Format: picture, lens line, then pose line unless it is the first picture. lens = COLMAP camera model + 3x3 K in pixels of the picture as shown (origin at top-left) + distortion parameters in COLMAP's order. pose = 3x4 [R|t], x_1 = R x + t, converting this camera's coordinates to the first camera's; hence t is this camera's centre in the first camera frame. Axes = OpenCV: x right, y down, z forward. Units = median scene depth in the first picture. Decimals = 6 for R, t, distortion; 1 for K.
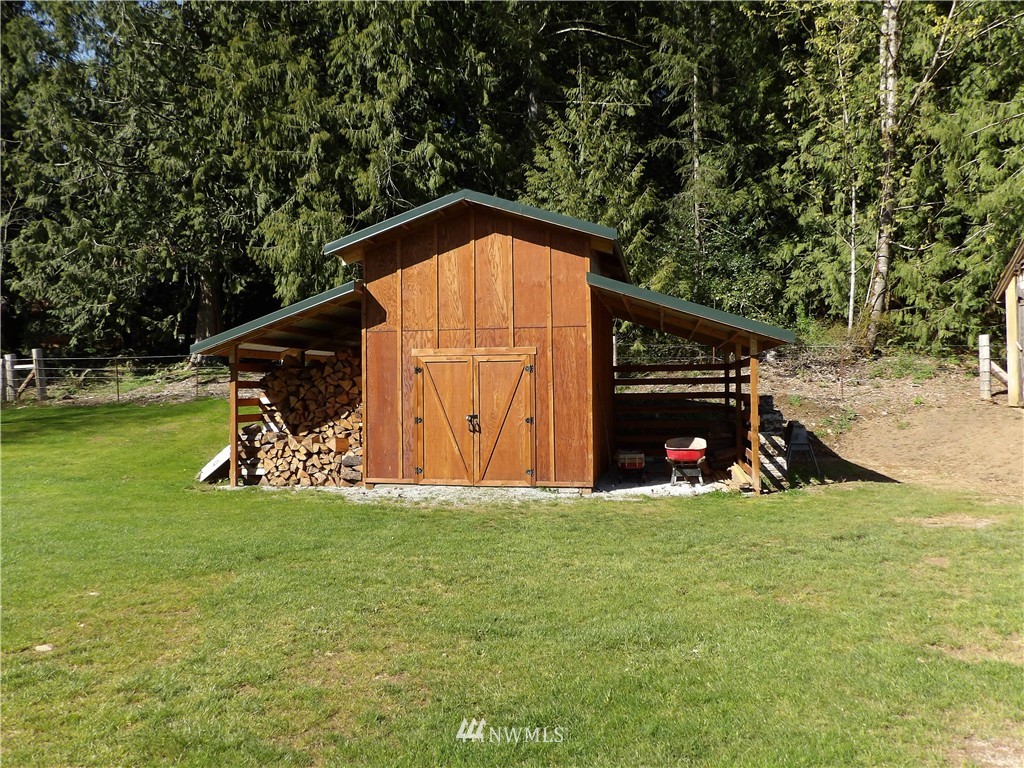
lens RADIAL K [[728.8, 0, 516.2], [0, 728.8, 375.9], [0, 0, 1]] dist [-0.052449, 0.058589]
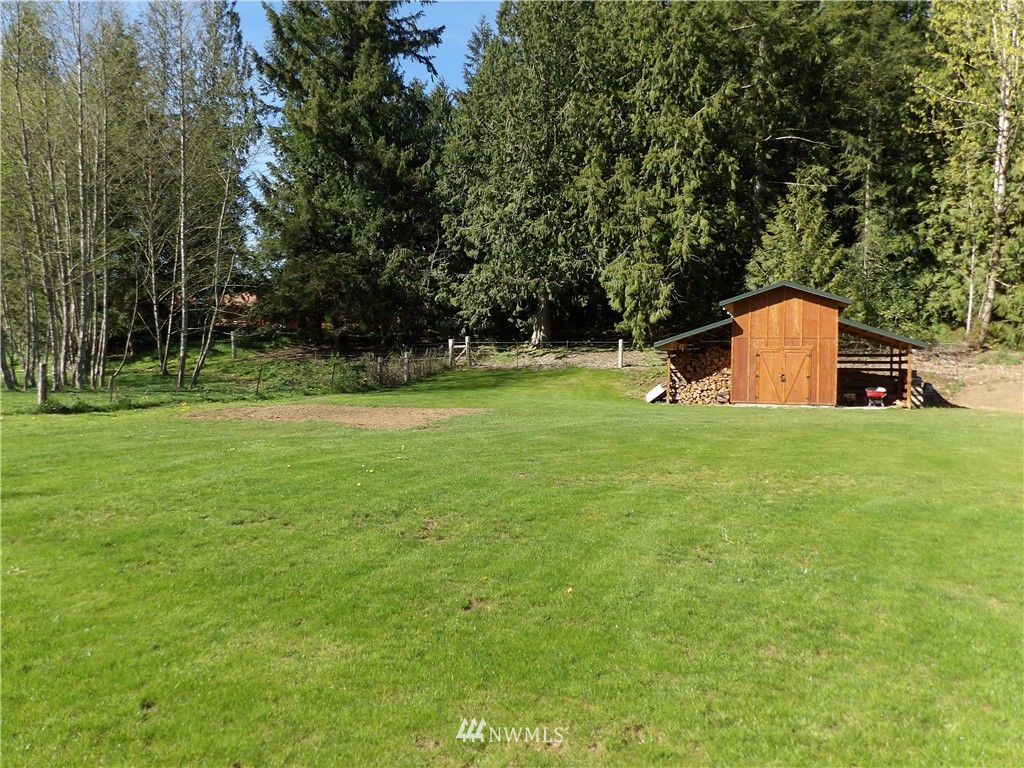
lens RADIAL K [[728.8, 0, 515.7], [0, 728.8, 382.5], [0, 0, 1]] dist [-0.052449, 0.058589]
pose [[0.987451, 0.025157, -0.155912, -0.301566], [-0.018996, 0.998983, 0.040882, -0.000285], [0.156782, -0.037407, 0.986925, -0.805633]]
